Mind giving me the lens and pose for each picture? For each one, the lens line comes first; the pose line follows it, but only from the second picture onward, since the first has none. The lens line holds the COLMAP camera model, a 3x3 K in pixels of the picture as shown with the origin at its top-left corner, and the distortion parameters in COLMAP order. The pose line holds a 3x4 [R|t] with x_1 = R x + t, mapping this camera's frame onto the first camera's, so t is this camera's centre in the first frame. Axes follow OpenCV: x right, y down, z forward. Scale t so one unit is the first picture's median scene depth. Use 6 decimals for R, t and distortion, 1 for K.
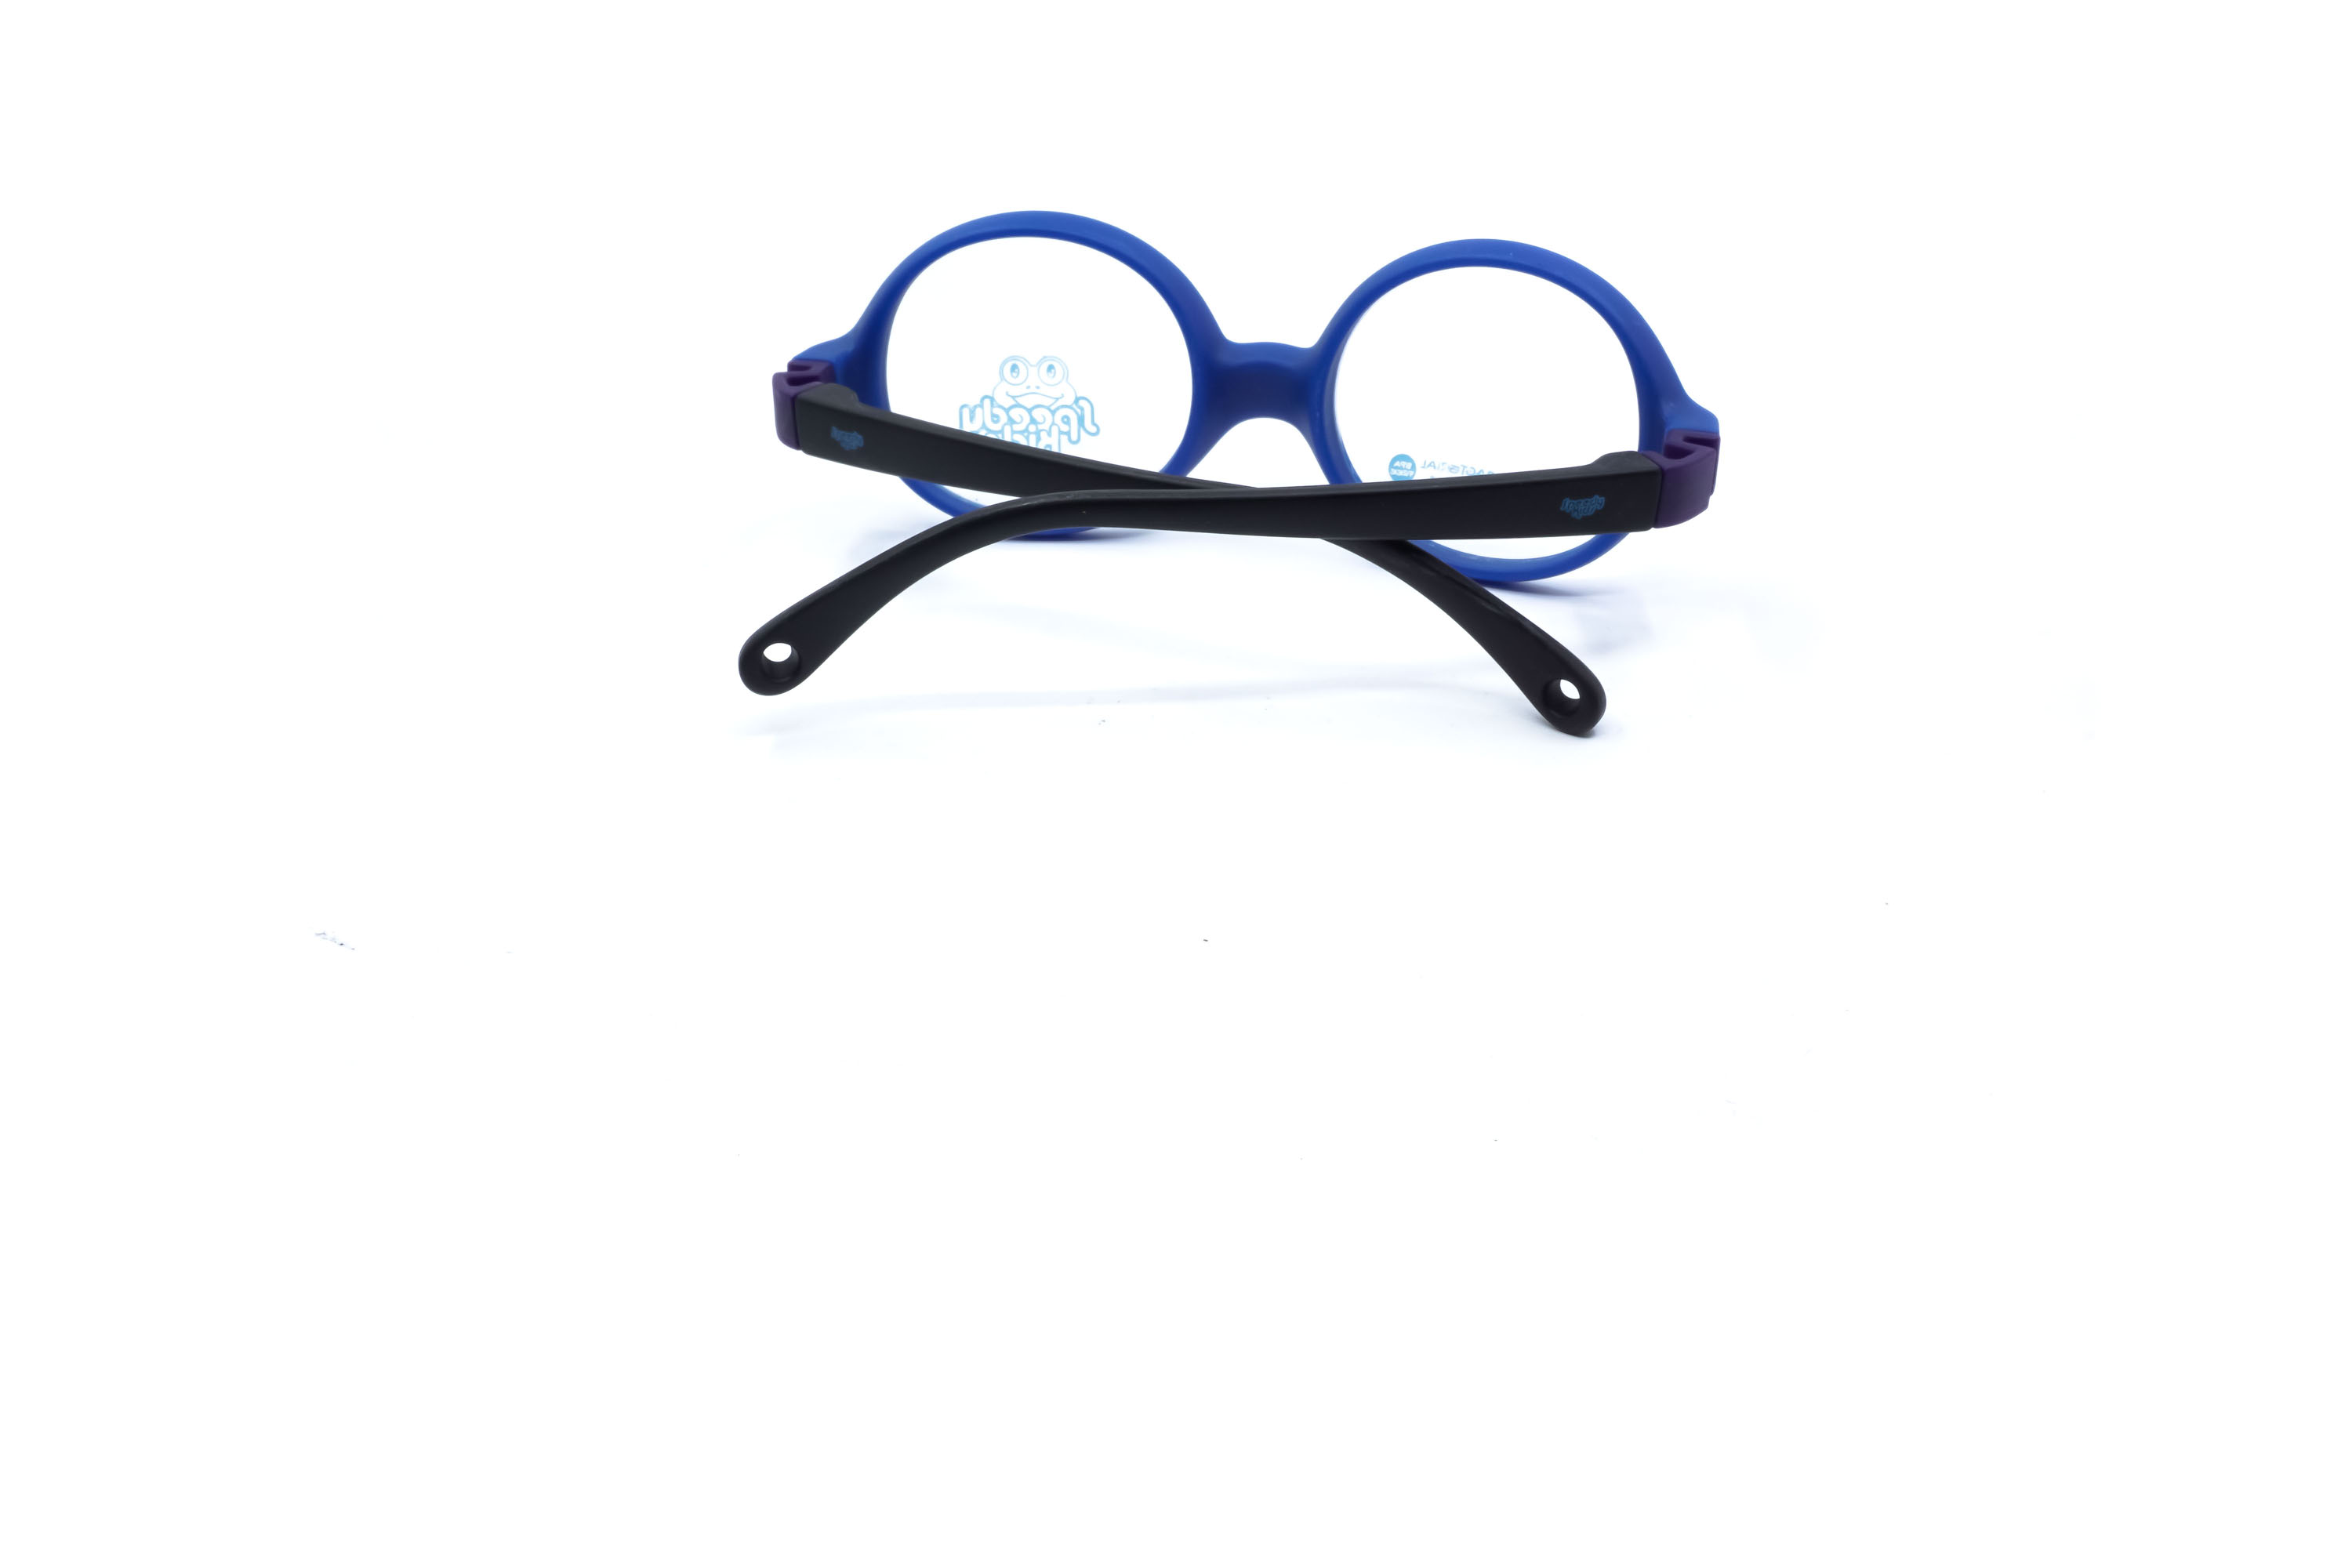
lens RADIAL K [[2443.5, 0, 1191.3], [0, 2443.5, 784.4], [0, 0, 1]] dist [0.016554, 0.000000]
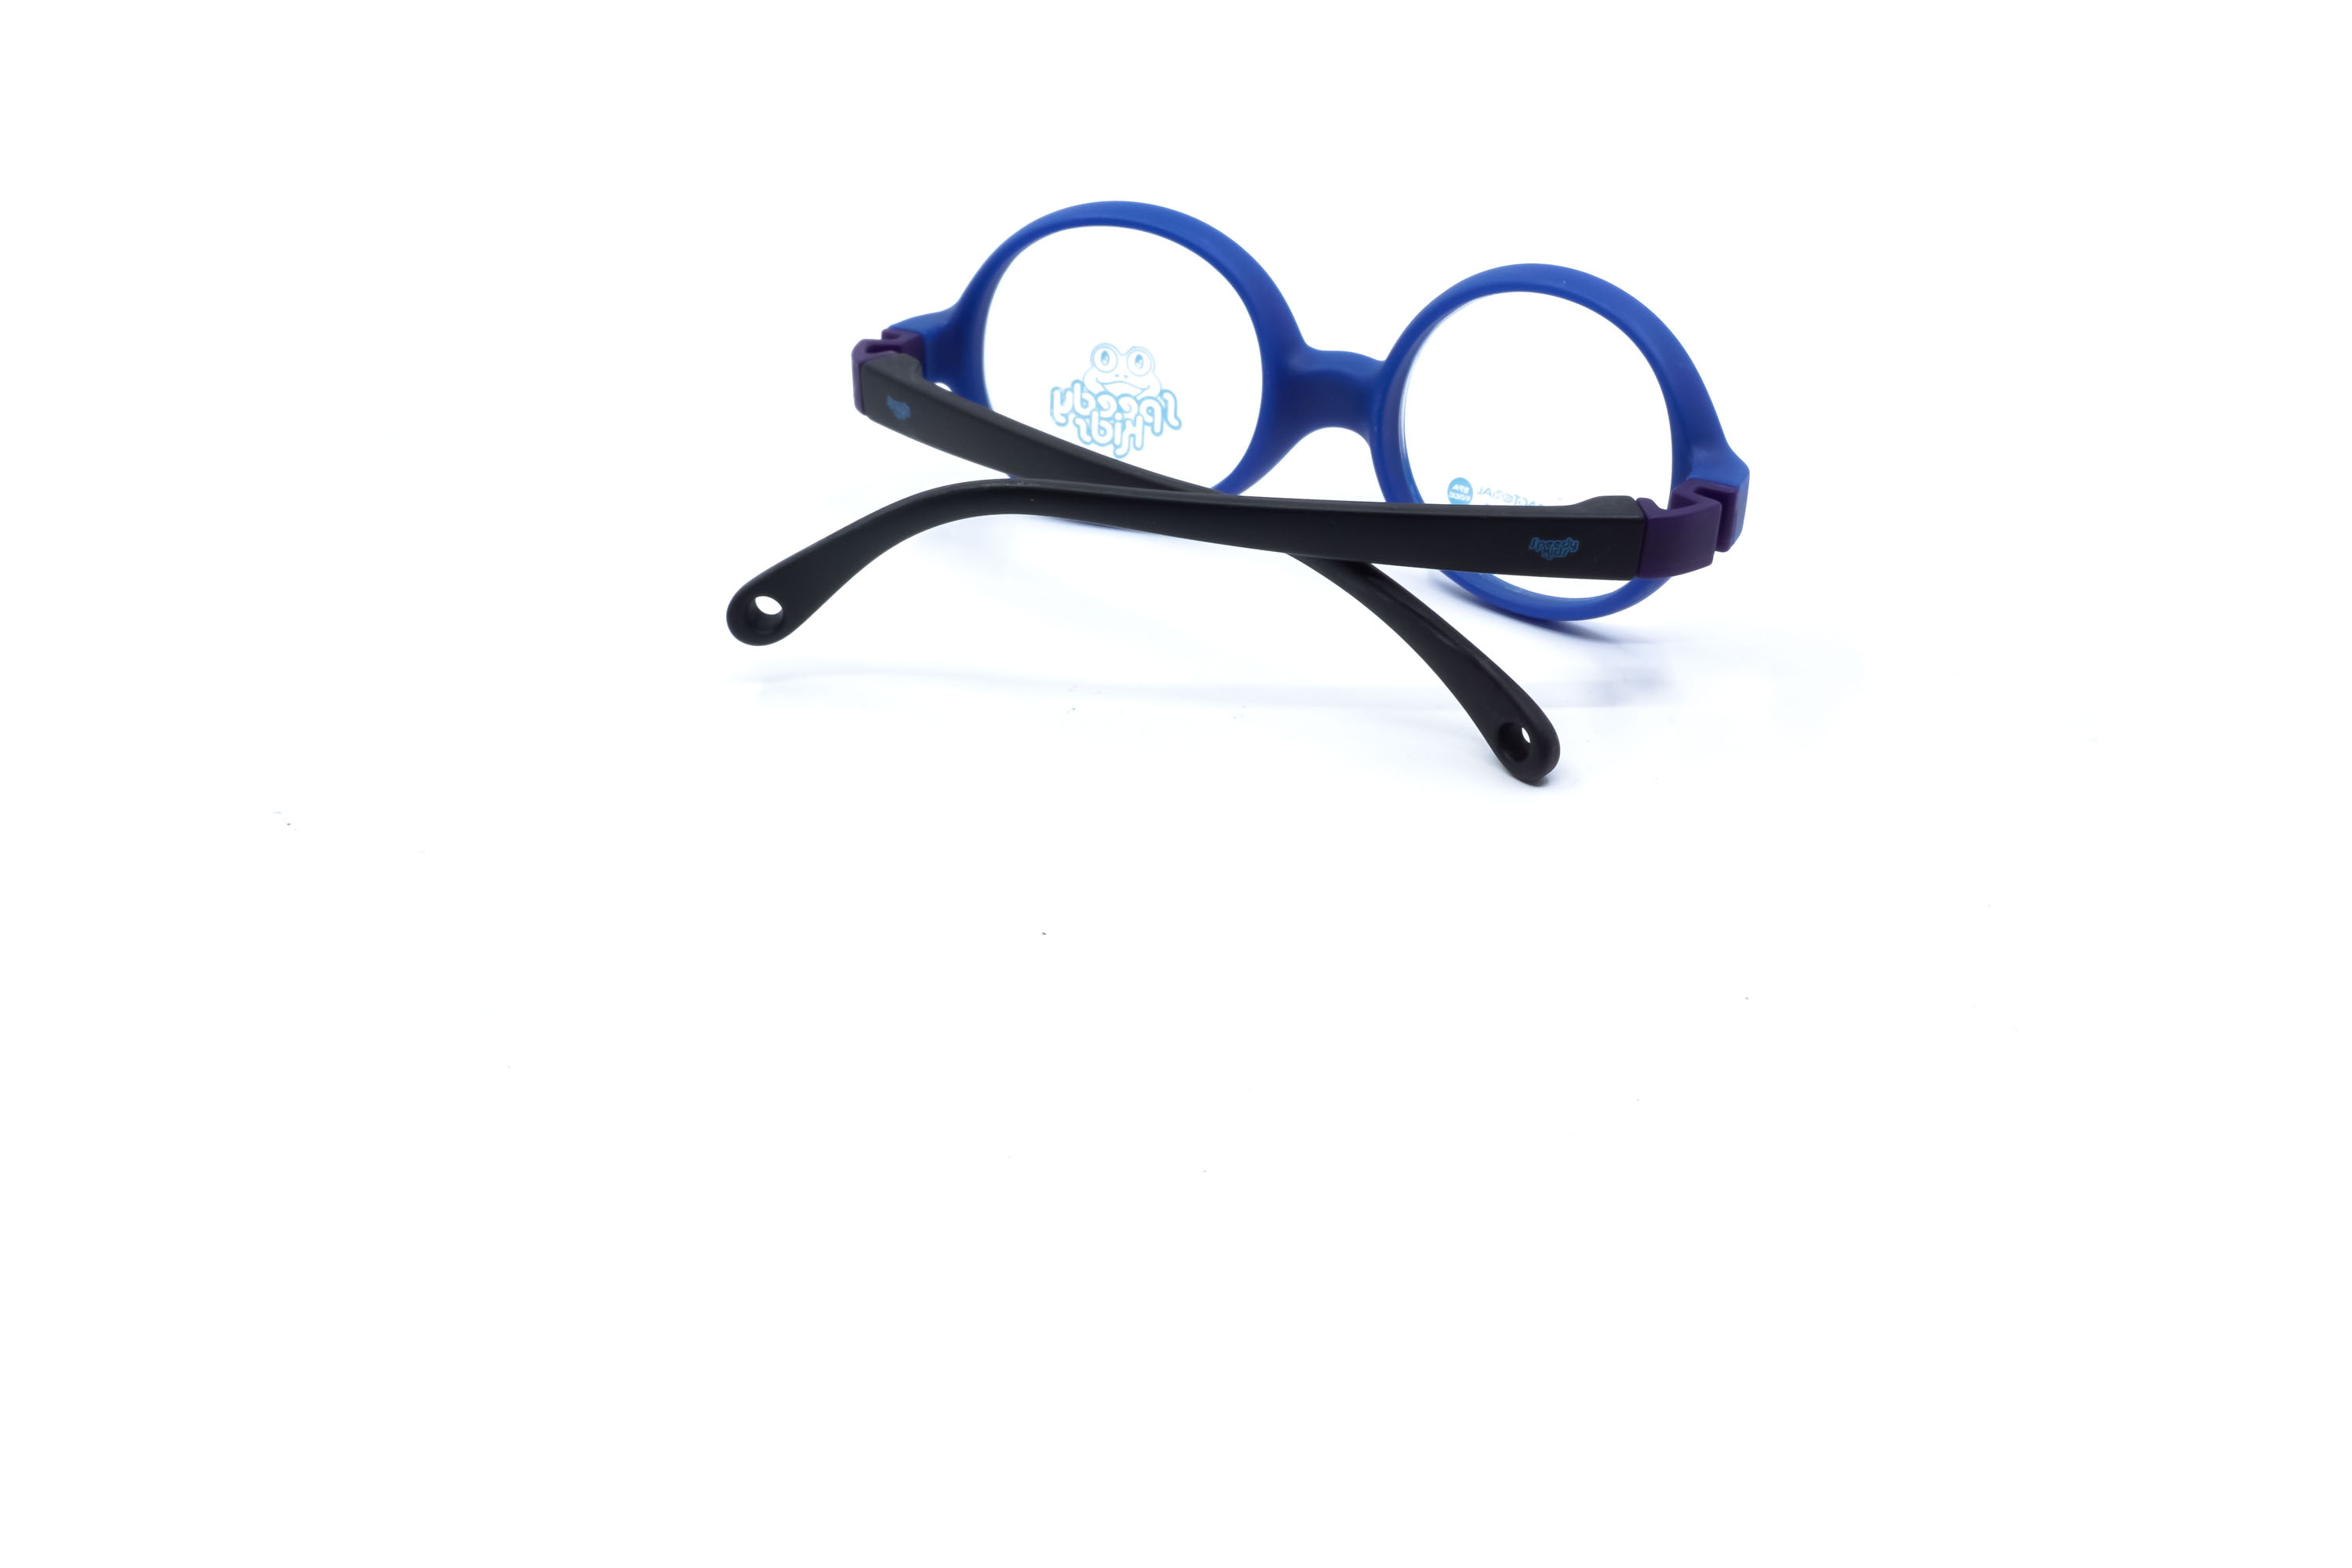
lens RADIAL K [[2443.5, 0, 1161.8], [0, 2443.5, 780.6], [0, 0, 1]] dist [0.016554, 0.000000]
pose [[0.965463, 0.127473, -0.227224, 0.207273], [-0.127052, 0.991758, 0.016539, -0.016183], [0.227460, 0.012902, 0.973702, 0.024917]]
